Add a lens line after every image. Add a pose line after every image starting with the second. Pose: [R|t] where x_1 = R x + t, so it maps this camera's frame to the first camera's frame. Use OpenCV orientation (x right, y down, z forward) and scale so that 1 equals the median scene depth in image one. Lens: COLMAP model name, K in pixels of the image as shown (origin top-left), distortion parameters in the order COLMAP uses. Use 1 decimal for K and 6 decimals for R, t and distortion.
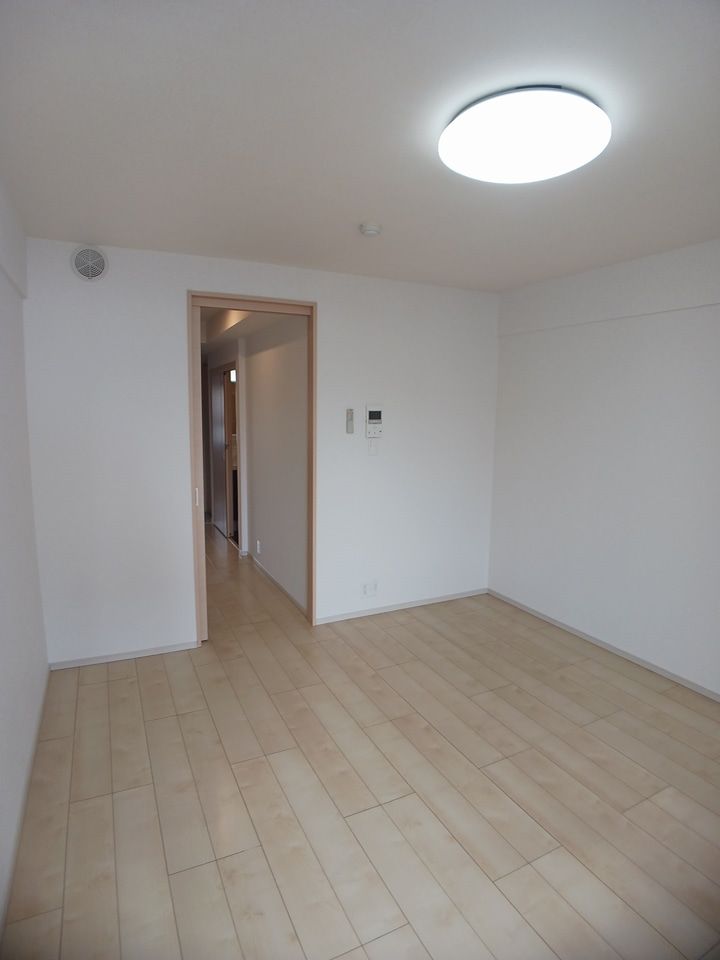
lens RADIAL K [[518.1, 0, 360.0], [0, 518.1, 480.0], [0, 0, 1]] dist [-0.059728, 0.000557]
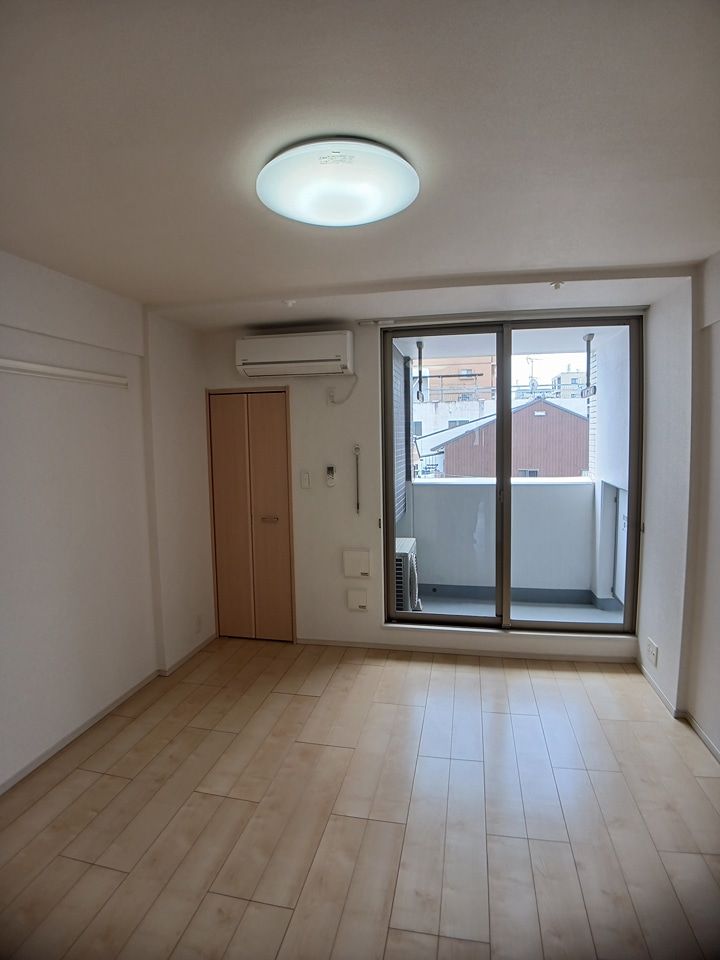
lens RADIAL K [[518.1, 0, 360.0], [0, 518.1, 480.0], [0, 0, 1]] dist [-0.059728, 0.000557]
pose [[-0.789005, -0.049072, 0.612424, -0.304014], [0.083821, 0.978887, 0.186425, -0.225423], [-0.608643, 0.198424, -0.768233, 1.534781]]
